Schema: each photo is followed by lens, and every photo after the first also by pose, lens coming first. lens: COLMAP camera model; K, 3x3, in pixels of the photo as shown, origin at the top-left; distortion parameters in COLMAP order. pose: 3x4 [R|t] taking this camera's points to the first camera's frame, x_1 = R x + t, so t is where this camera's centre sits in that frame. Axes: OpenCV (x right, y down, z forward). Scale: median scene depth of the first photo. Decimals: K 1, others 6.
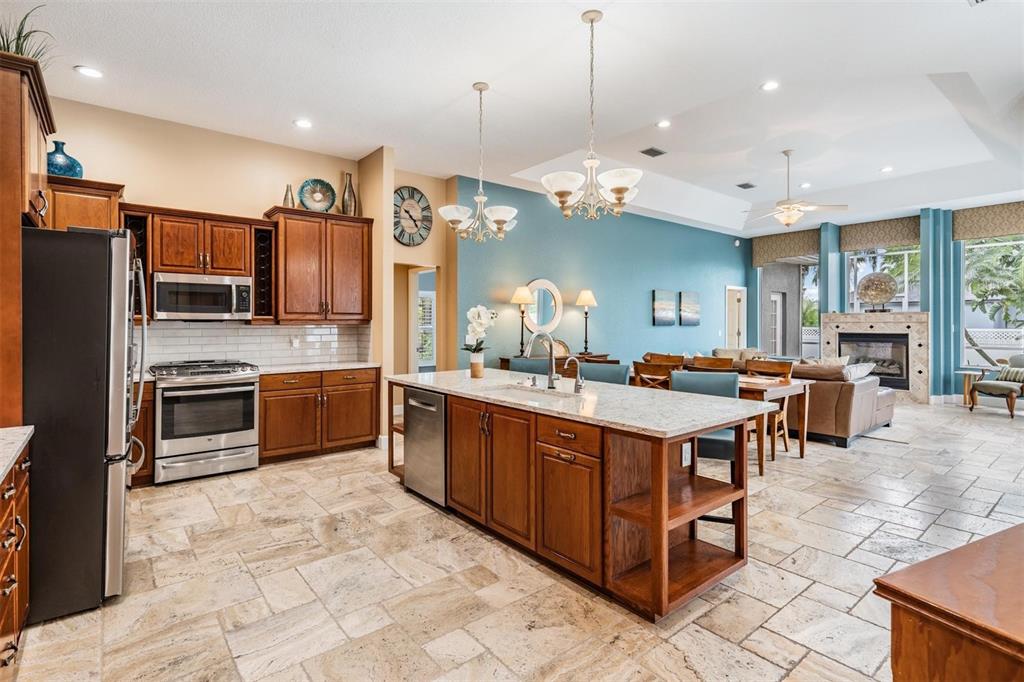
lens RADIAL K [[485.3, 0, 486.2], [0, 485.3, 325.0], [0, 0, 1]] dist [0.004755, 0.002047]
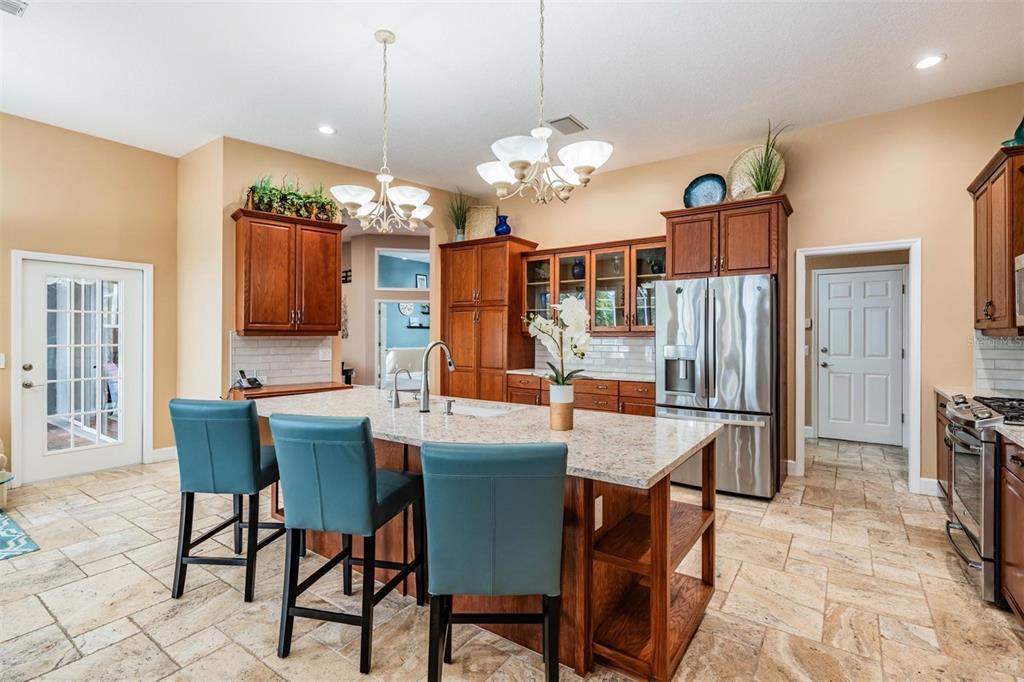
lens RADIAL K [[485.3, 0, 515.8], [0, 485.3, 333.7], [0, 0, 1]] dist [0.004755, 0.002047]
pose [[-0.950410, -0.000038, -0.311001, 0.242341], [0.000122, 1.000000, -0.000495, -0.000064], [0.311001, -0.000508, -0.950409, 1.794257]]
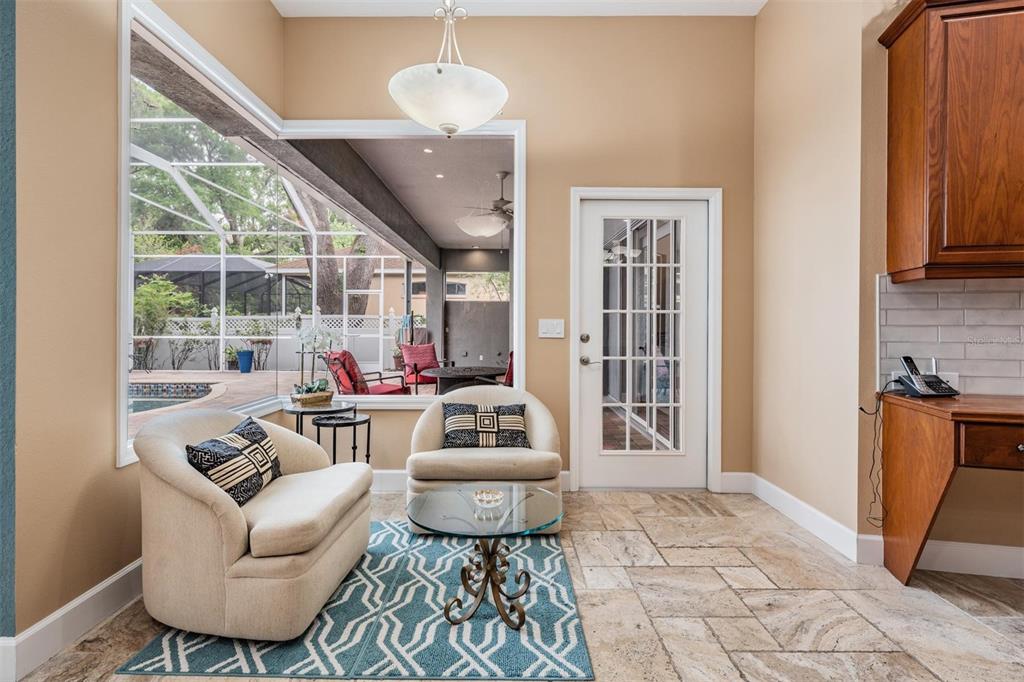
lens RADIAL K [[485.3, 0, 497.1], [0, 485.3, 331.3], [0, 0, 1]] dist [0.004755, 0.002047]
pose [[-0.788669, -0.003564, 0.614808, 0.587366], [0.000006, 0.999983, 0.005805, 0.066844], [-0.614818, 0.004582, -0.788656, 1.079873]]
